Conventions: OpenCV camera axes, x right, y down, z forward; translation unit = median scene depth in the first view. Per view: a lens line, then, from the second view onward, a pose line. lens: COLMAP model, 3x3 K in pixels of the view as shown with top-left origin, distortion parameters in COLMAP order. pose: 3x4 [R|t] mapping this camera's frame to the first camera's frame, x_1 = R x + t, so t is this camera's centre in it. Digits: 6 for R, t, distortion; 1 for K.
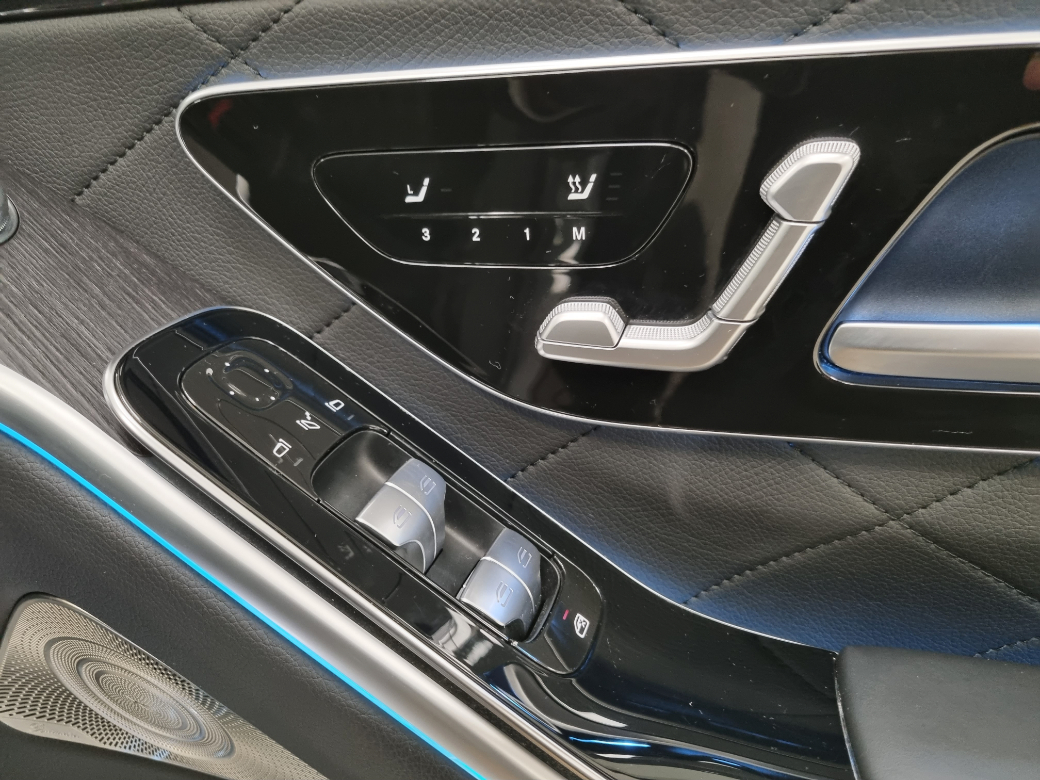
lens RADIAL K [[781.8, 0, 518.0], [0, 781.8, 391.0], [0, 0, 1]] dist [0.007135, 0.006925]
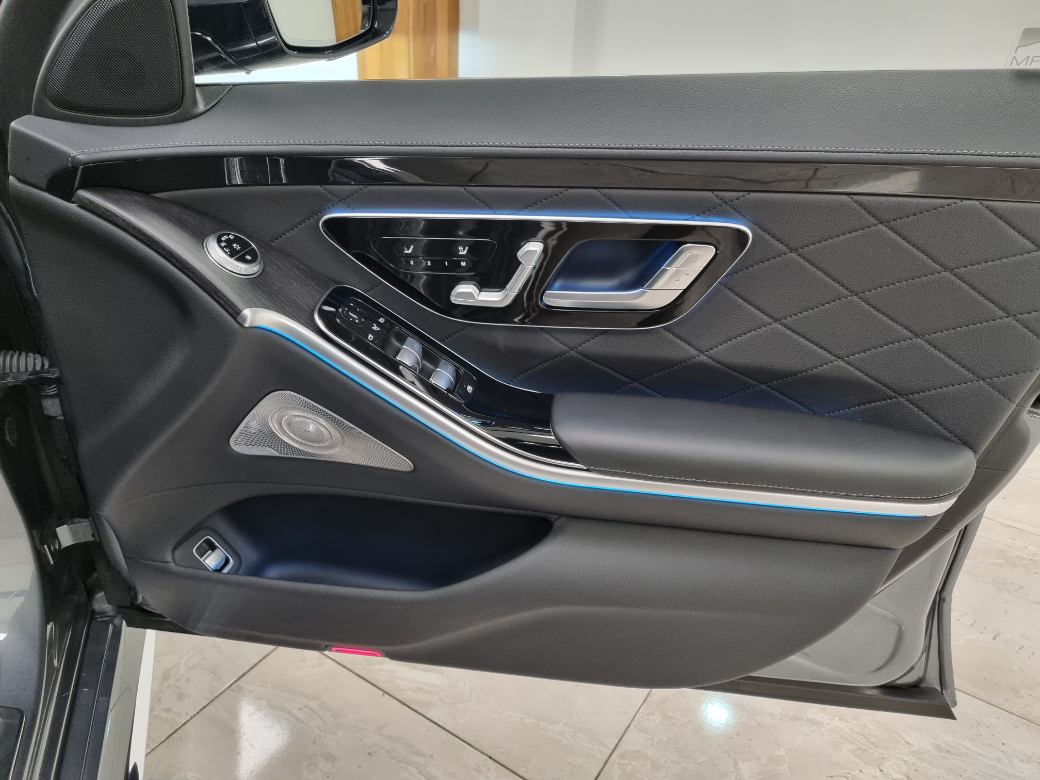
lens RADIAL K [[781.8, 0, 516.8], [0, 781.8, 387.1], [0, 0, 1]] dist [0.007135, 0.006925]
pose [[0.992241, -0.052207, 0.112835, -0.081208], [0.029055, 0.979803, 0.197841, -0.310976], [-0.120885, -0.193027, 0.973718, -2.008243]]
